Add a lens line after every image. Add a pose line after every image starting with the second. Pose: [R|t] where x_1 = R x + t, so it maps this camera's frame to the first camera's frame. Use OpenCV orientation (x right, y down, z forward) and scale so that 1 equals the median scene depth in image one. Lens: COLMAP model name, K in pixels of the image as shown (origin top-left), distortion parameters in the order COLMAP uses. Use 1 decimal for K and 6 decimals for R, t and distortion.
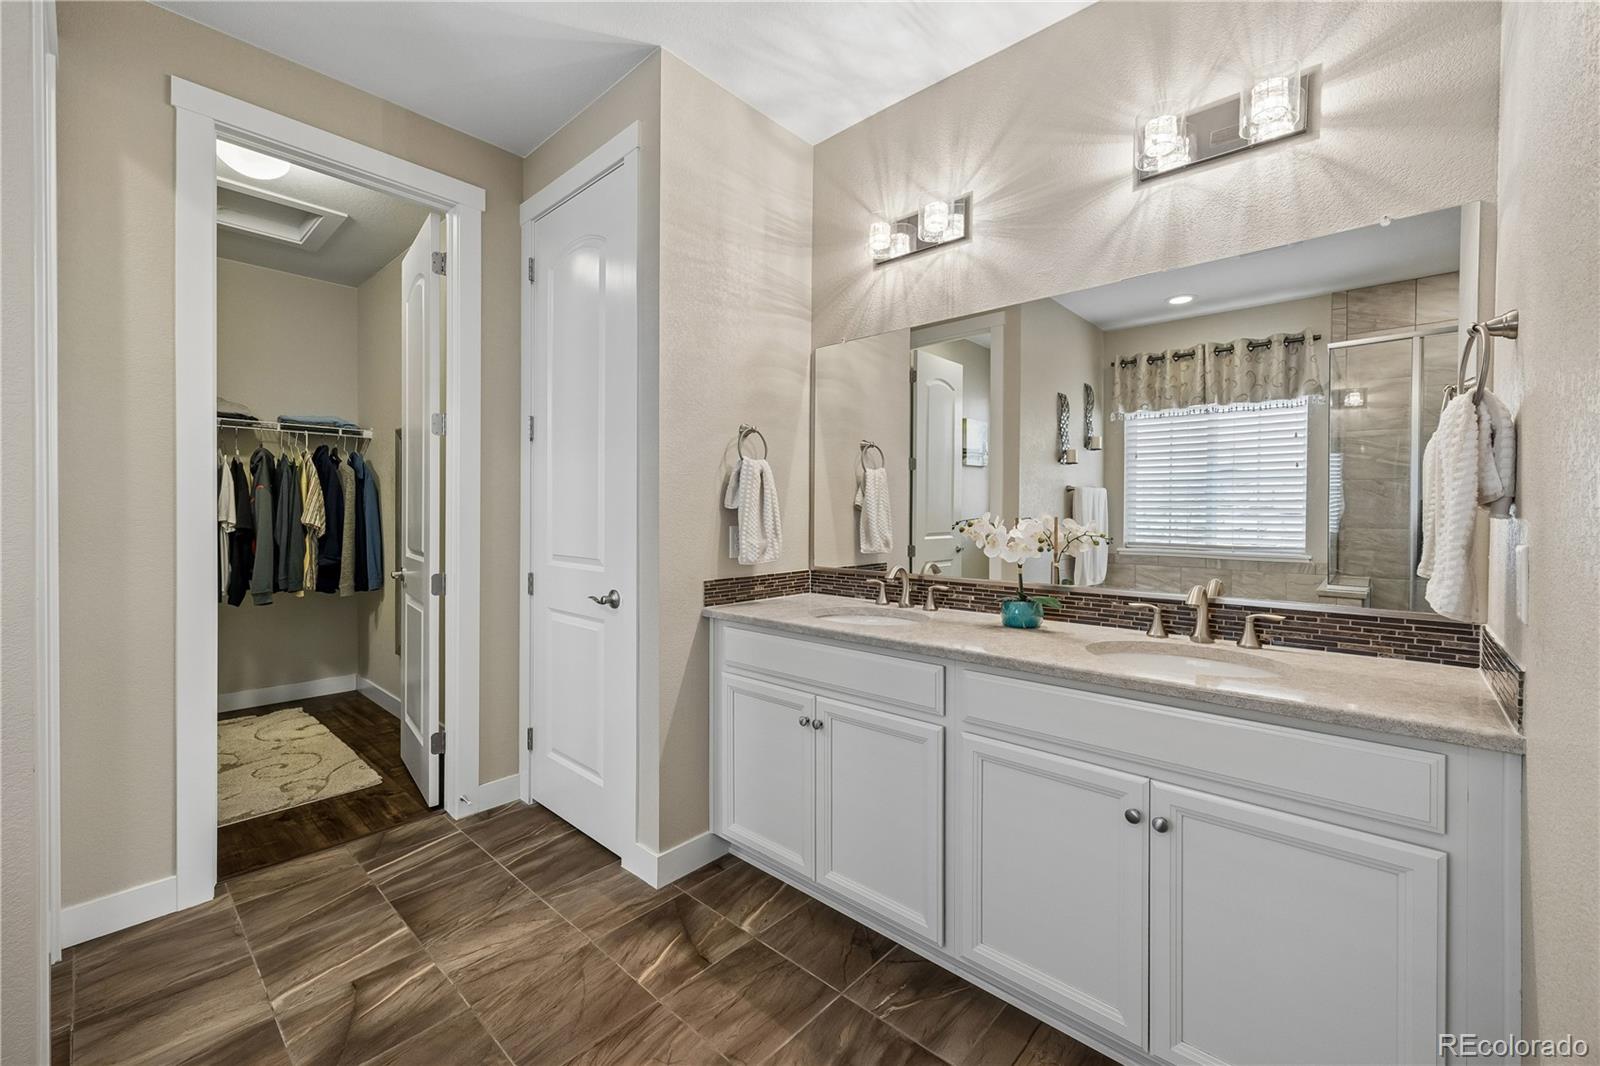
lens RADIAL K [[631.5, 0, 795.6], [0, 631.5, 523.1], [0, 0, 1]] dist [0.003697, -0.000739]
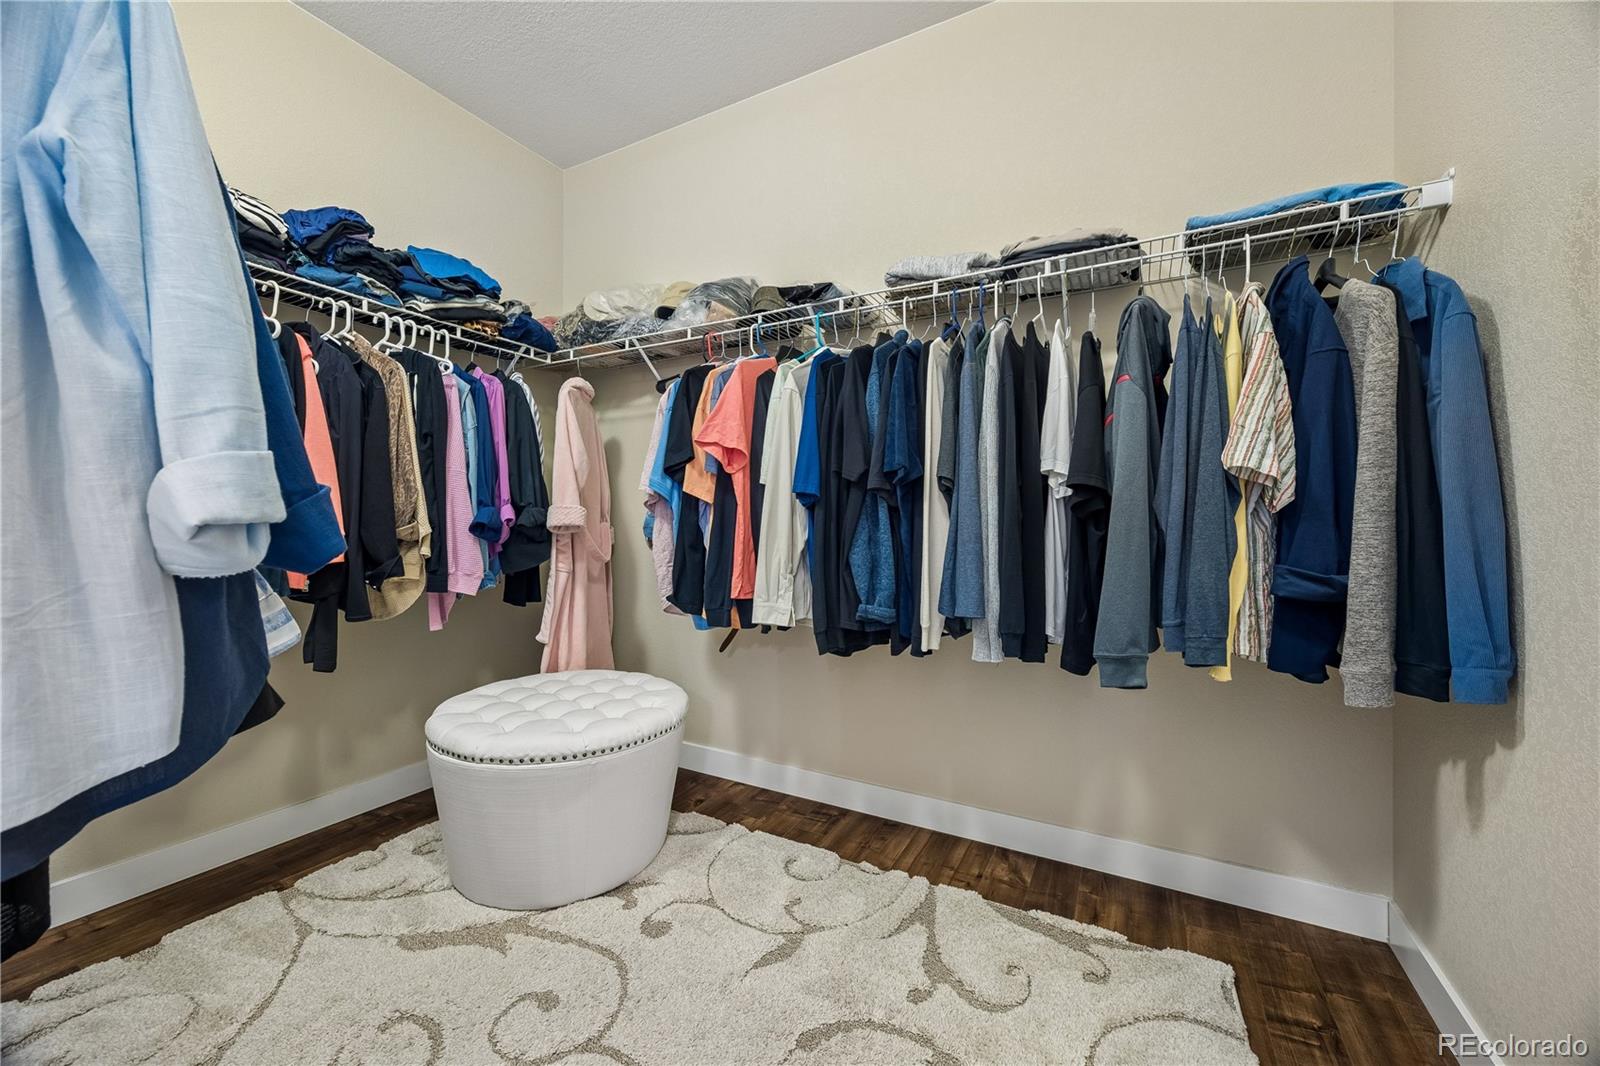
lens RADIAL K [[631.5, 0, 791.1], [0, 631.5, 518.9], [0, 0, 1]] dist [0.003697, -0.000739]
pose [[0.238807, -0.011413, -0.971000, -0.479991], [-0.013194, 0.999800, -0.014997, 0.034301], [0.970977, 0.016393, 0.238609, 0.657825]]
